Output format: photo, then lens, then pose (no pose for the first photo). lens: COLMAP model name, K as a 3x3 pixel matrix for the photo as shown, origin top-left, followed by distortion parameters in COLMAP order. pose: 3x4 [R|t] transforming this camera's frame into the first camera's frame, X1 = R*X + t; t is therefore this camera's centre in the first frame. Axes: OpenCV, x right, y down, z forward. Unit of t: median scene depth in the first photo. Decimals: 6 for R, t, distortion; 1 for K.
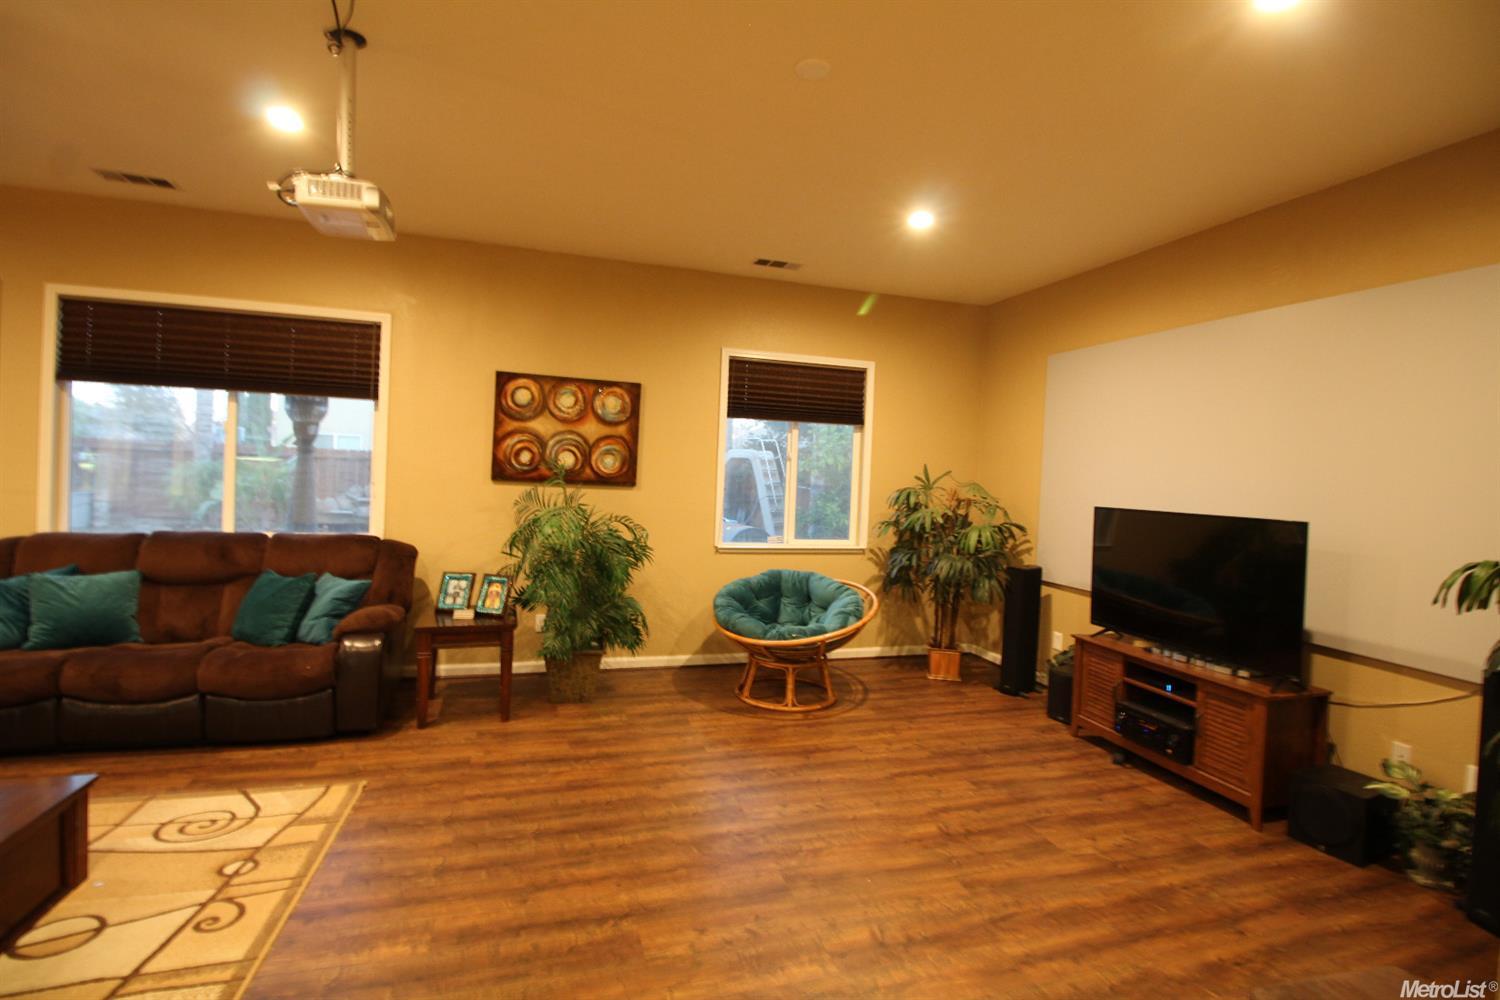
lens RADIAL K [[695.2, 0, 750.3], [0, 695.2, 488.7], [0, 0, 1]] dist [-0.000113, -0.014806]
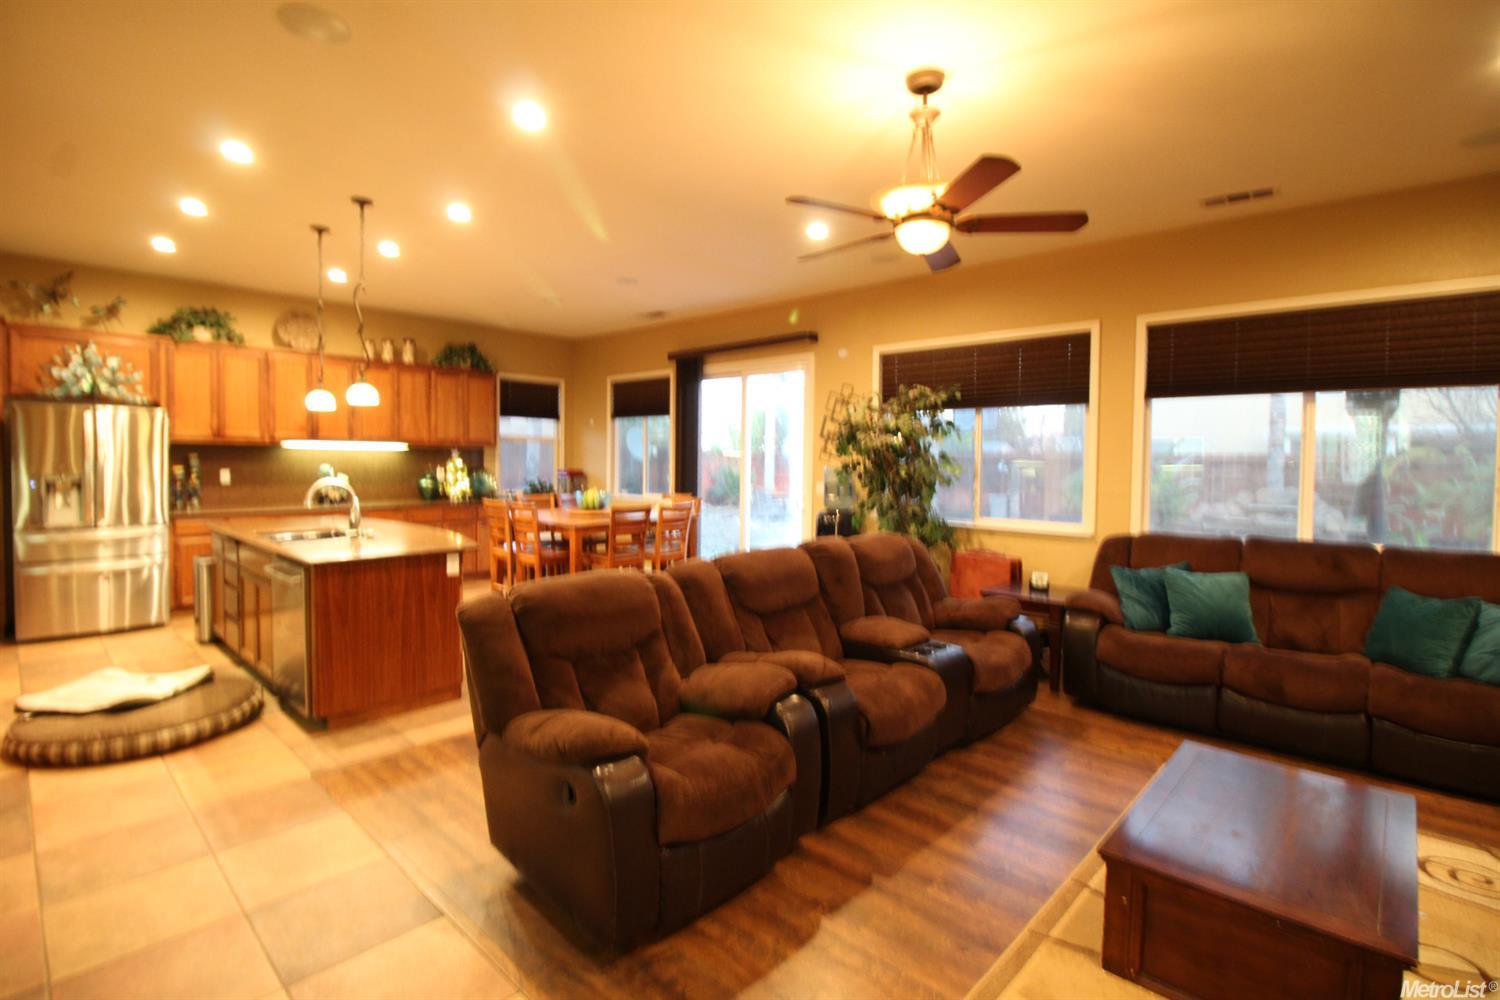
lens RADIAL K [[700.6, 0, 748.3], [0, 700.6, 480.7], [0, 0, 1]] dist [0.011456, -0.019240]
pose [[0.503626, -0.005199, -0.863906, -0.311522], [-0.010224, 0.999876, -0.011977, -0.000268], [0.863861, 0.014864, 0.503511, -0.155850]]
